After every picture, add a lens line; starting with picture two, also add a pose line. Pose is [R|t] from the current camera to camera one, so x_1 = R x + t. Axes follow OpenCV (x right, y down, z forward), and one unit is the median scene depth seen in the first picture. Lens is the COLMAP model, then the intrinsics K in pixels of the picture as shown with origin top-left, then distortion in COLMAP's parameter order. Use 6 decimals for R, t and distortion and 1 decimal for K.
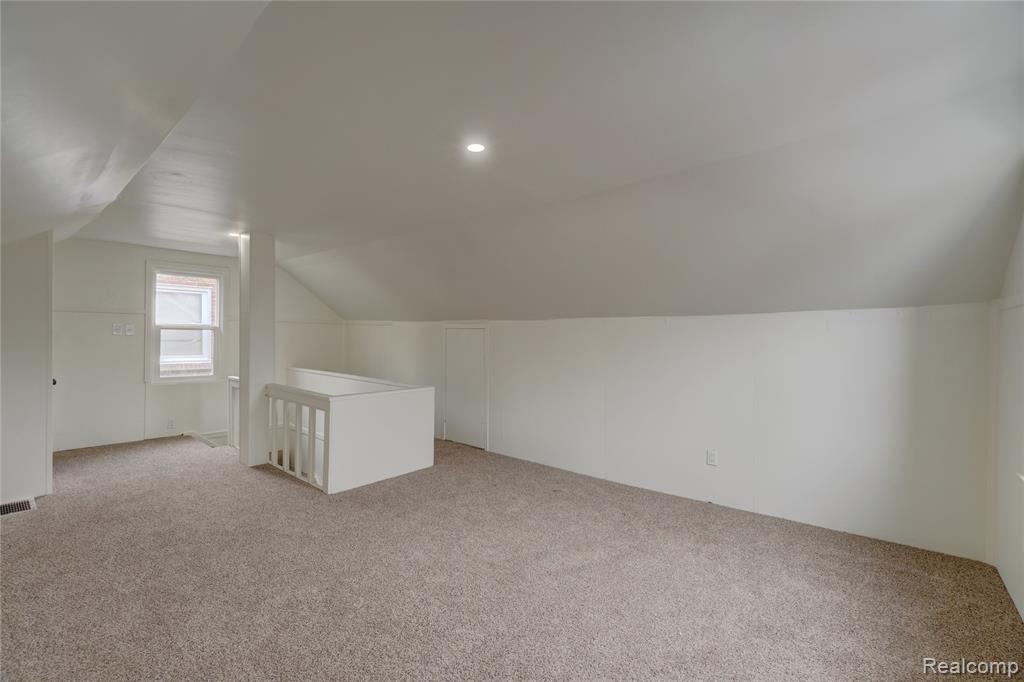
lens RADIAL K [[447.4, 0, 513.9], [0, 447.4, 336.2], [0, 0, 1]] dist [-0.009555, 0.001156]
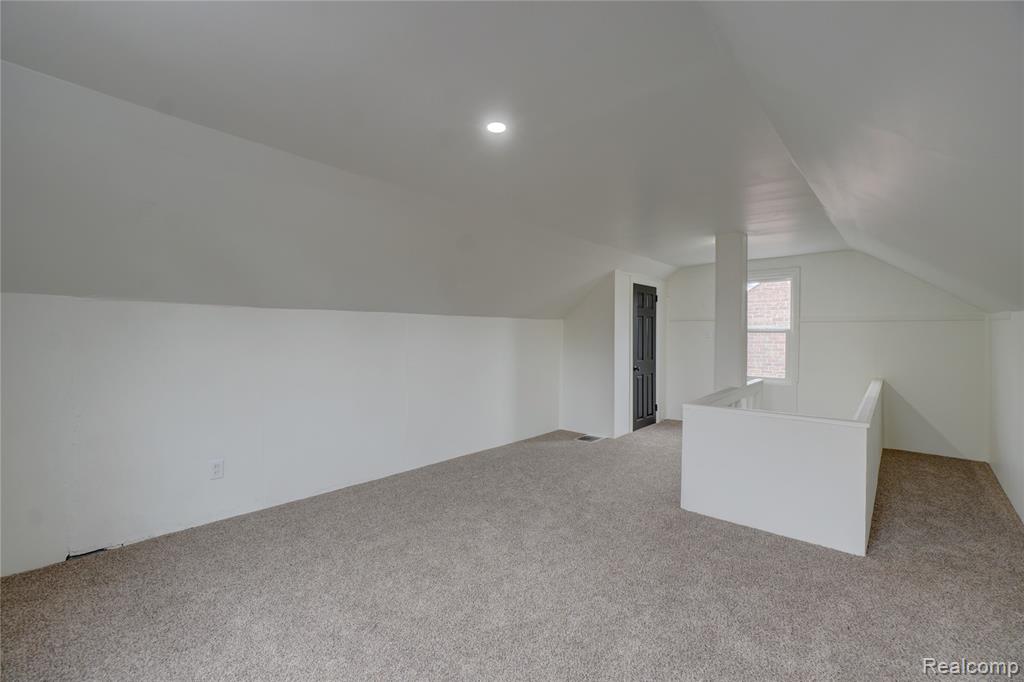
lens RADIAL K [[447.4, 0, 513.9], [0, 447.4, 336.2], [0, 0, 1]] dist [-0.009555, 0.001156]
pose [[-0.060343, -0.008874, -0.998138, 0.481480], [-0.002399, 0.999959, -0.008745, 0.005001], [0.998175, 0.001867, -0.060361, 0.634948]]
